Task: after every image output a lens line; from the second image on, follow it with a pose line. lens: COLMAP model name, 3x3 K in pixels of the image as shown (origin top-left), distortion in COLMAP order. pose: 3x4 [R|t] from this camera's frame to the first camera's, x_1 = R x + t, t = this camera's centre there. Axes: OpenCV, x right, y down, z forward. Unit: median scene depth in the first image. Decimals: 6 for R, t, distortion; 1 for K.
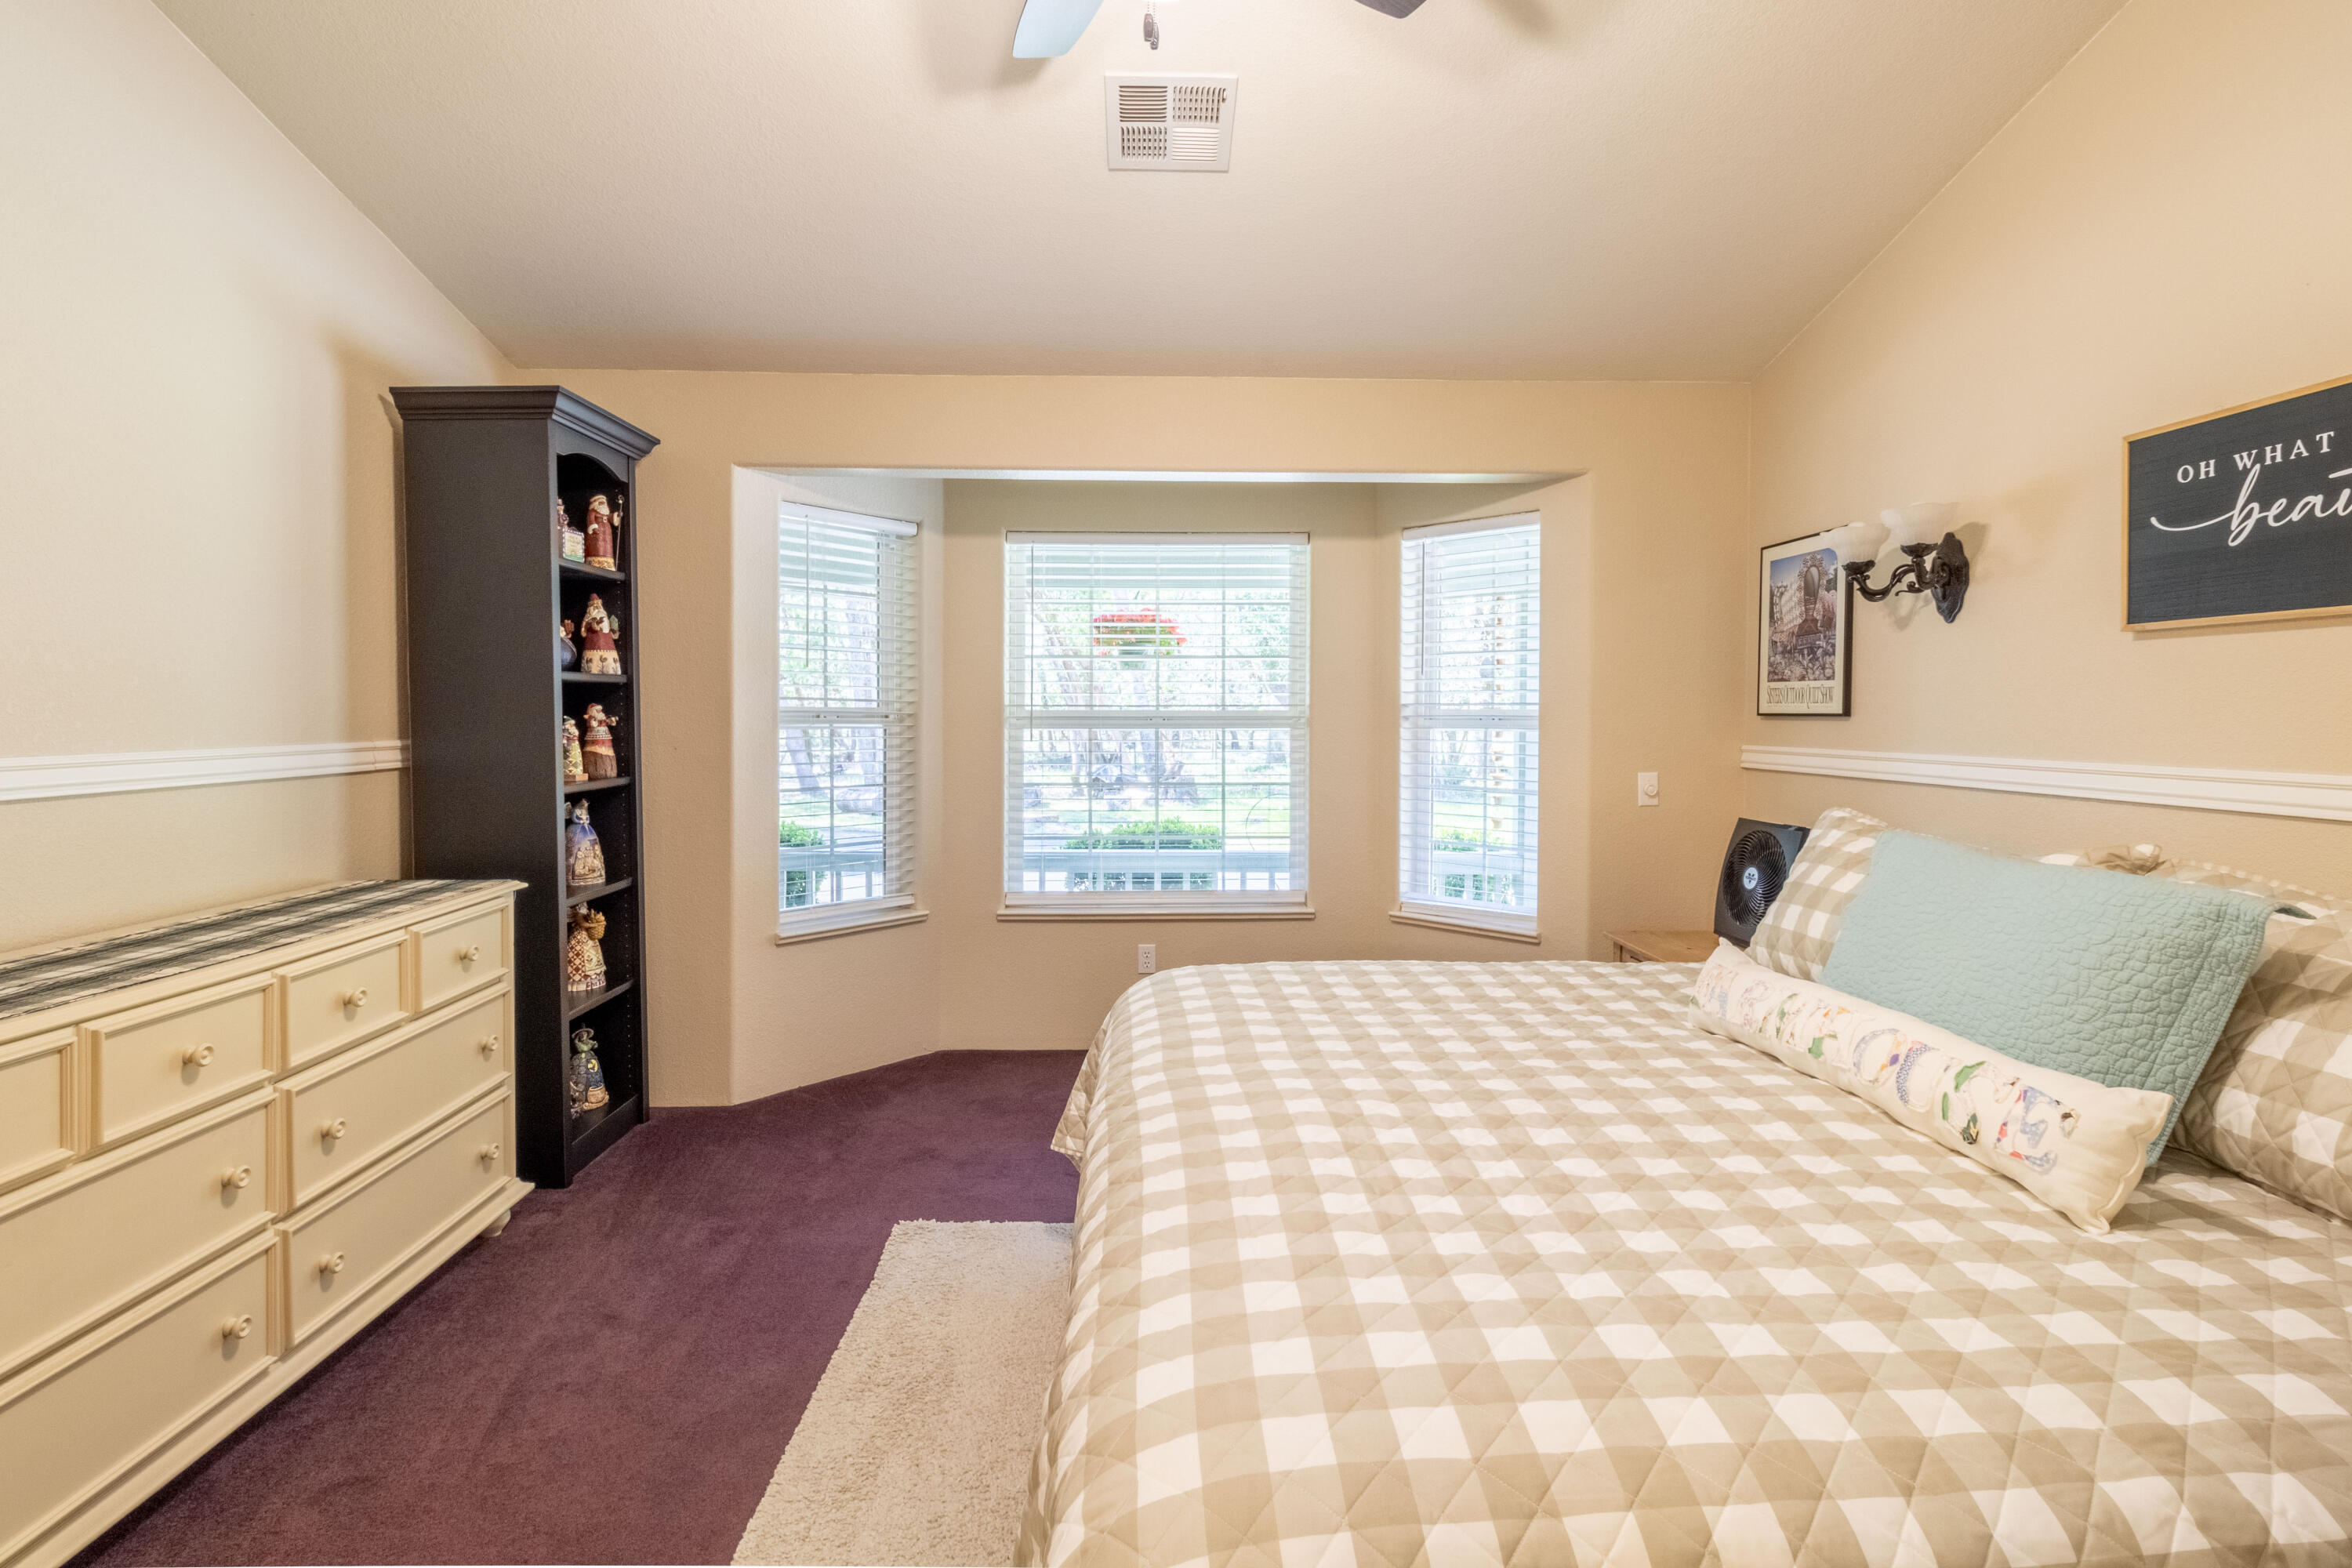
lens RADIAL K [[1123.4, 0, 1175.1], [0, 1123.4, 727.6], [0, 0, 1]] dist [-0.002942, -0.004003]
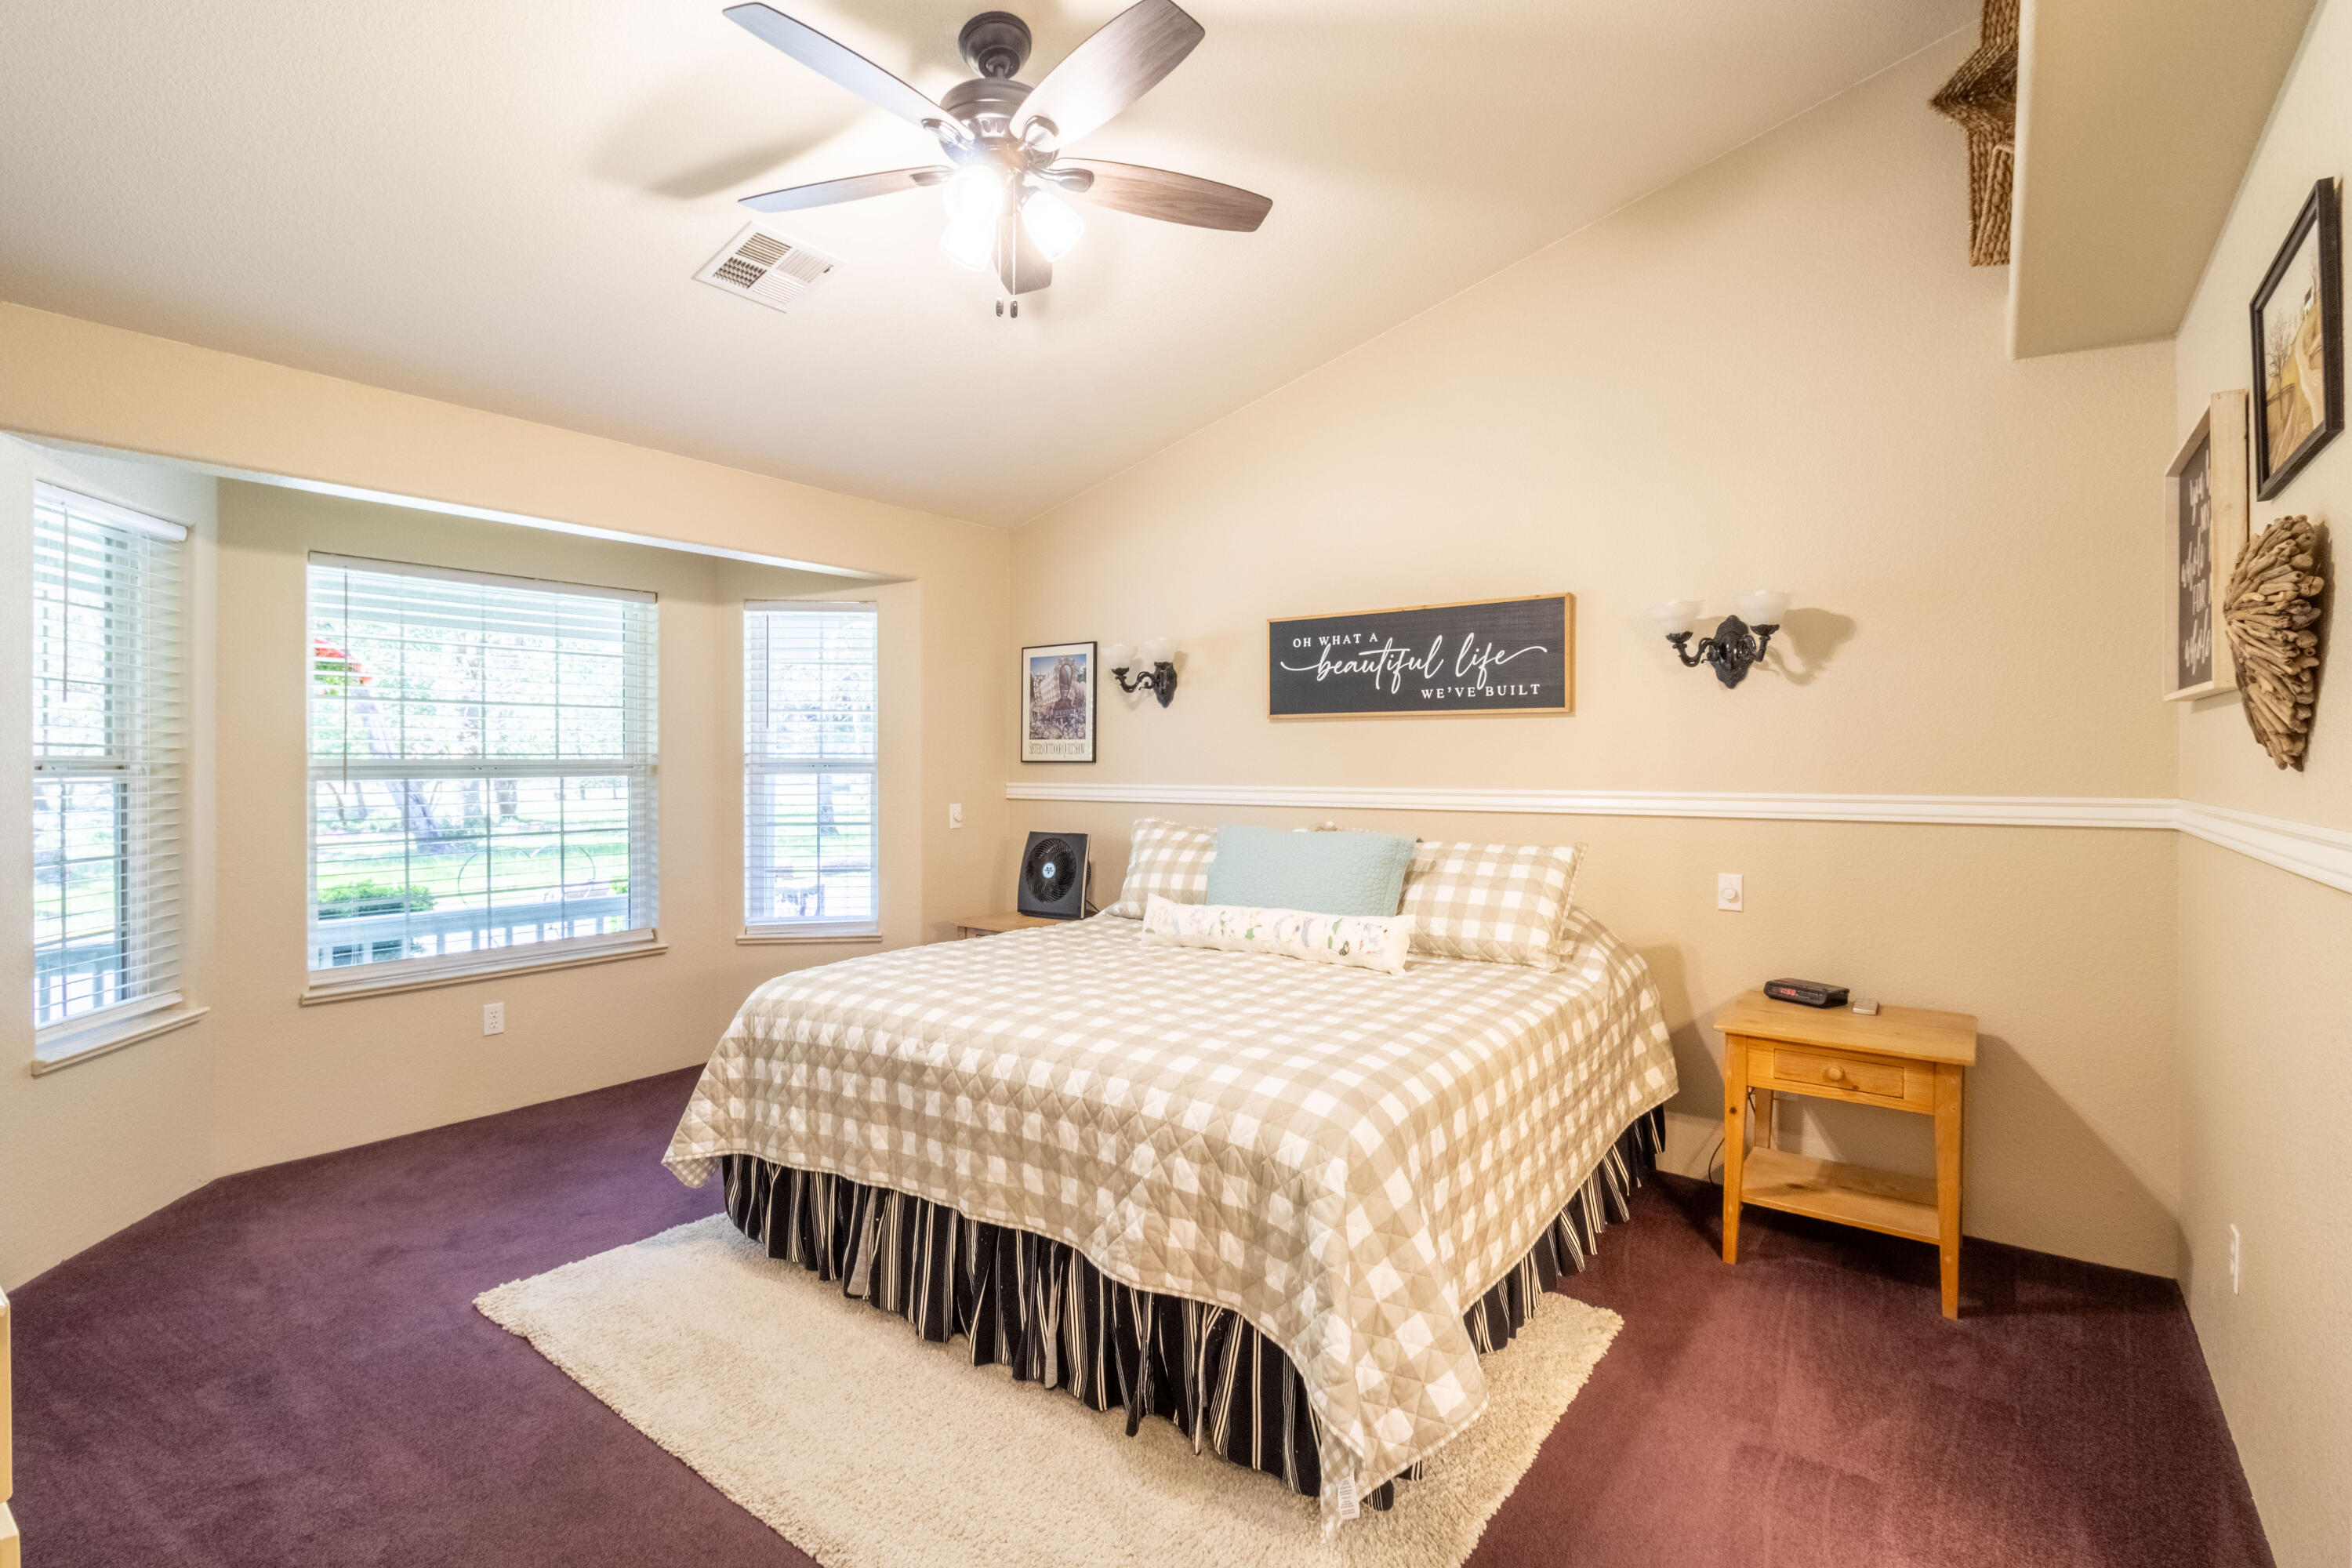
lens RADIAL K [[1123.4, 0, 1129.2], [0, 1123.4, 755.5], [0, 0, 1]] dist [-0.002942, -0.004003]
pose [[0.632881, 0.001273, 0.774248, -0.542618], [0.012020, 0.999862, -0.011469, -0.001133], [-0.774155, 0.016565, 0.632779, -0.034513]]
